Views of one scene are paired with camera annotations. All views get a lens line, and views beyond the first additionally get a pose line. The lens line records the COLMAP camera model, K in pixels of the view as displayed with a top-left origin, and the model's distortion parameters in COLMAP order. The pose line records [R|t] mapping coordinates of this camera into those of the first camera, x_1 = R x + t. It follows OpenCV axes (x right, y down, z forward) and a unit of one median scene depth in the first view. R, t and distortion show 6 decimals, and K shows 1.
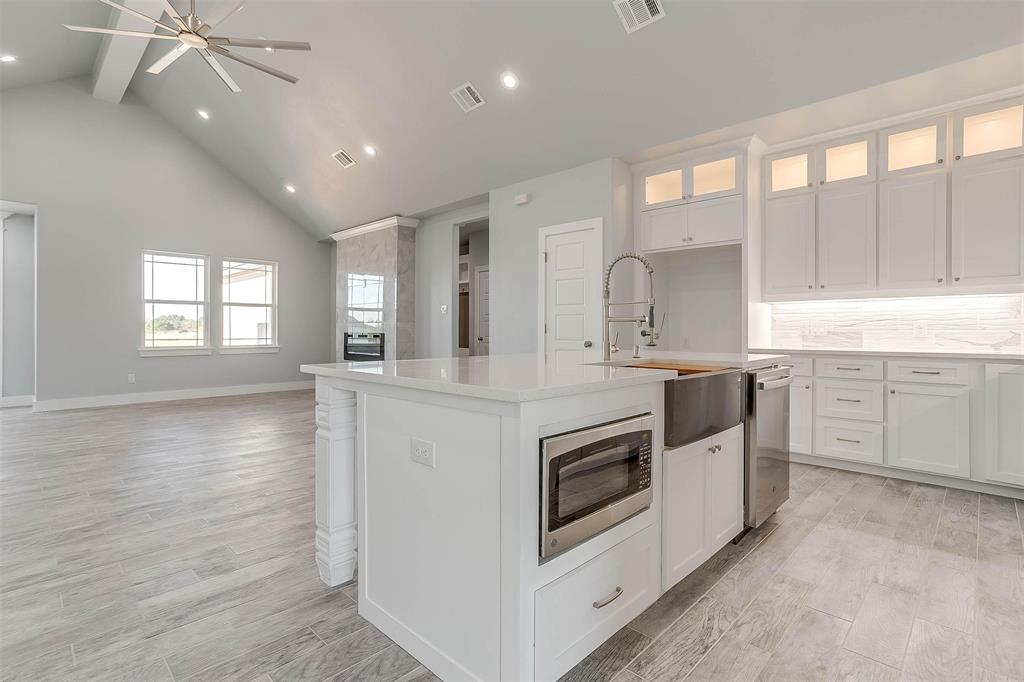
lens RADIAL K [[494.5, 0, 510.0], [0, 494.5, 327.7], [0, 0, 1]] dist [-0.029065, 0.022233]
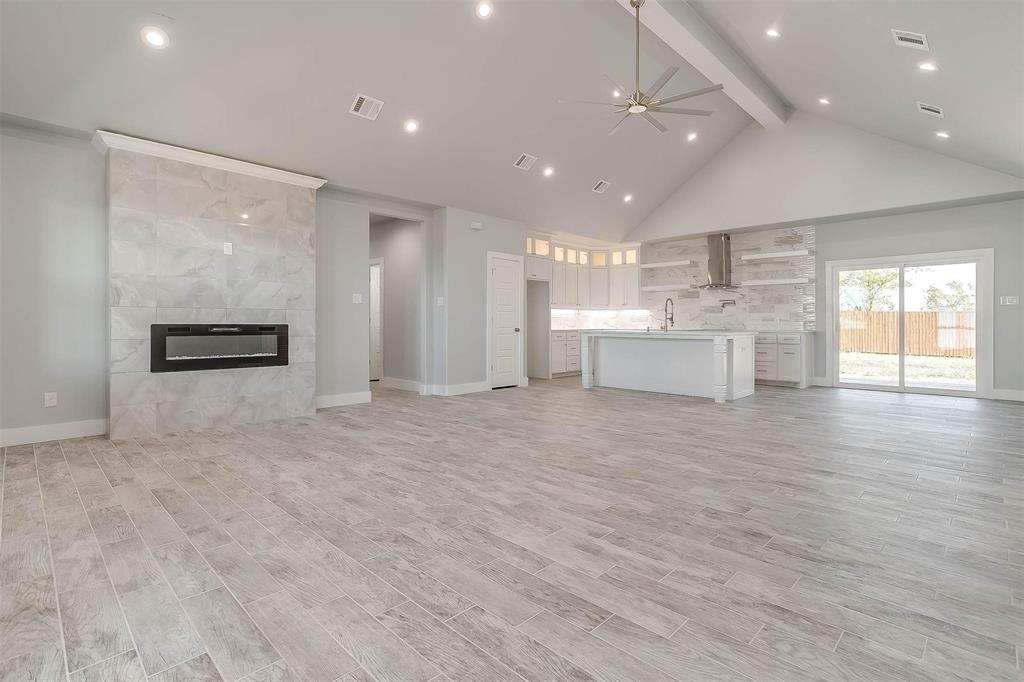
lens RADIAL K [[494.5, 0, 517.1], [0, 494.5, 321.6], [0, 0, 1]] dist [-0.029065, 0.022233]
pose [[-0.003110, 0.001804, 0.999994, -1.642195], [-0.006289, 0.999979, -0.001823, 0.009154], [-0.999975, -0.006294, -0.003099, 1.090590]]
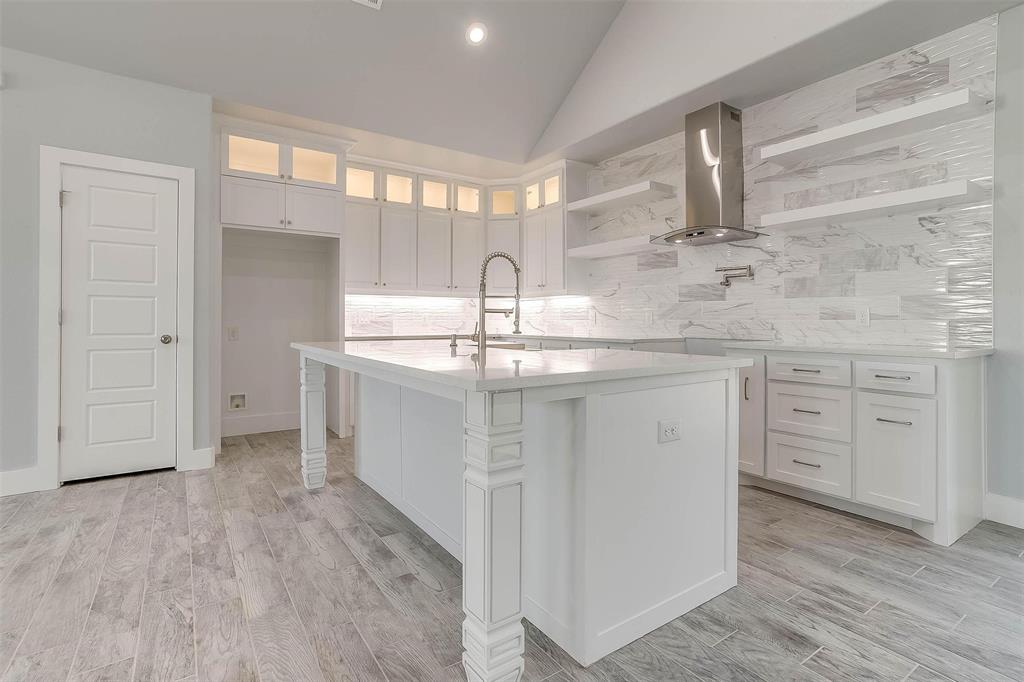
lens RADIAL K [[494.5, 0, 511.0], [0, 494.5, 319.3], [0, 0, 1]] dist [-0.029065, 0.022233]
pose [[0.198600, -0.000133, 0.980081, -0.472610], [-0.007256, 0.999972, 0.001606, -0.000131], [-0.980054, -0.007430, 0.198593, 0.401583]]
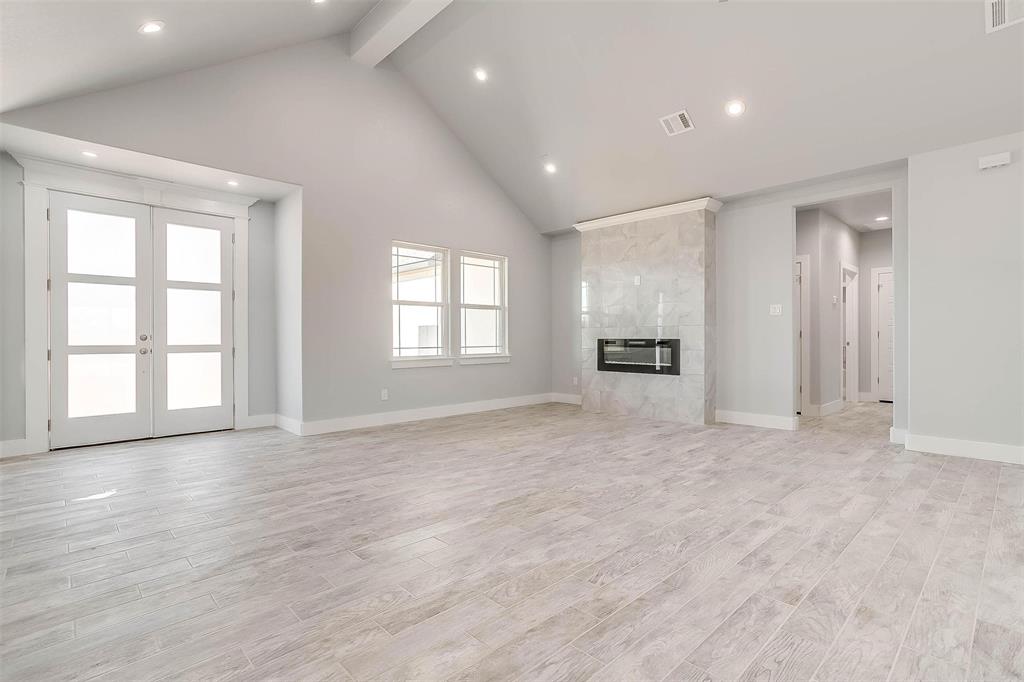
lens RADIAL K [[494.5, 0, 513.1], [0, 494.5, 333.6], [0, 0, 1]] dist [-0.029065, 0.022233]
pose [[0.999429, -0.004684, -0.033466, -0.839968], [0.004695, 0.999989, 0.000268, -0.000179], [0.033465, -0.000425, 0.999440, 0.264528]]
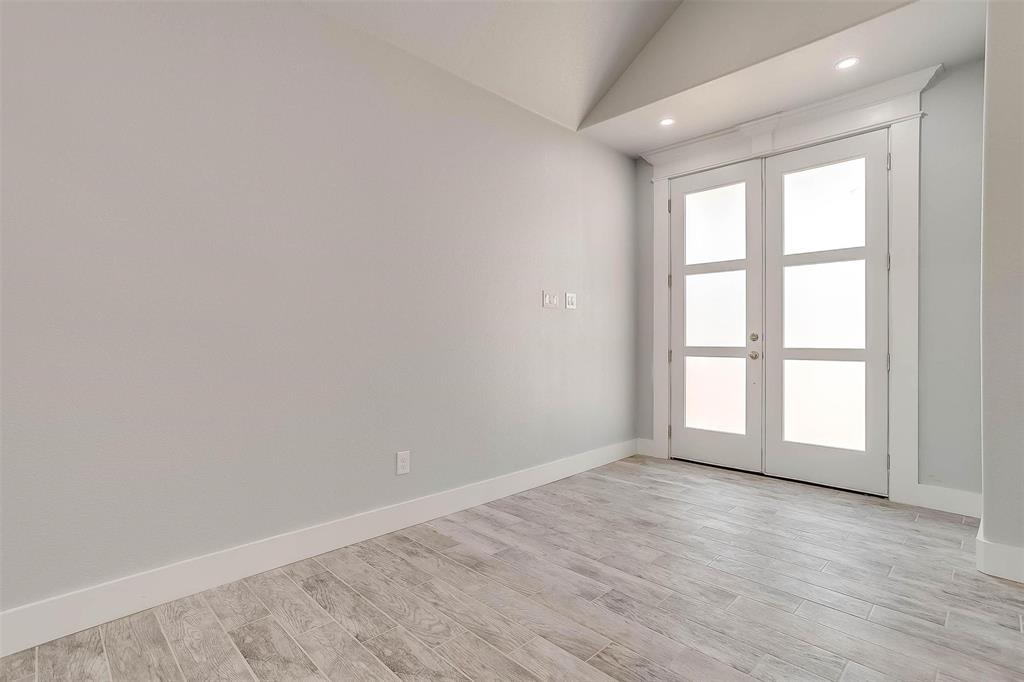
lens RADIAL K [[494.5, 0, 514.8], [0, 494.5, 334.9], [0, 0, 1]] dist [-0.029065, 0.022233]
pose [[-0.007951, -0.009722, -0.999921, -0.881204], [0.006147, 0.999933, -0.009771, 0.007621], [0.999949, -0.006224, -0.007891, 0.961229]]
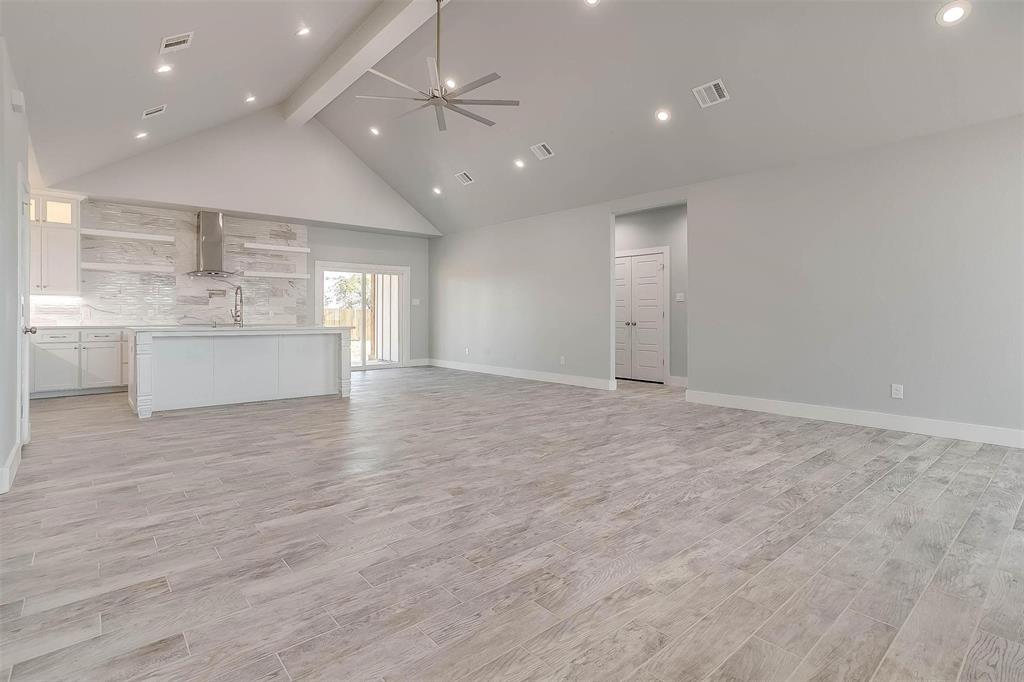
lens RADIAL K [[494.5, 0, 508.0], [0, 494.5, 318.6], [0, 0, 1]] dist [-0.029065, 0.022233]
pose [[-0.996047, -0.002136, 0.088799, -0.785047], [-0.002163, 0.999998, -0.000208, 0.012207], [-0.088798, -0.000399, -0.996050, 1.902327]]
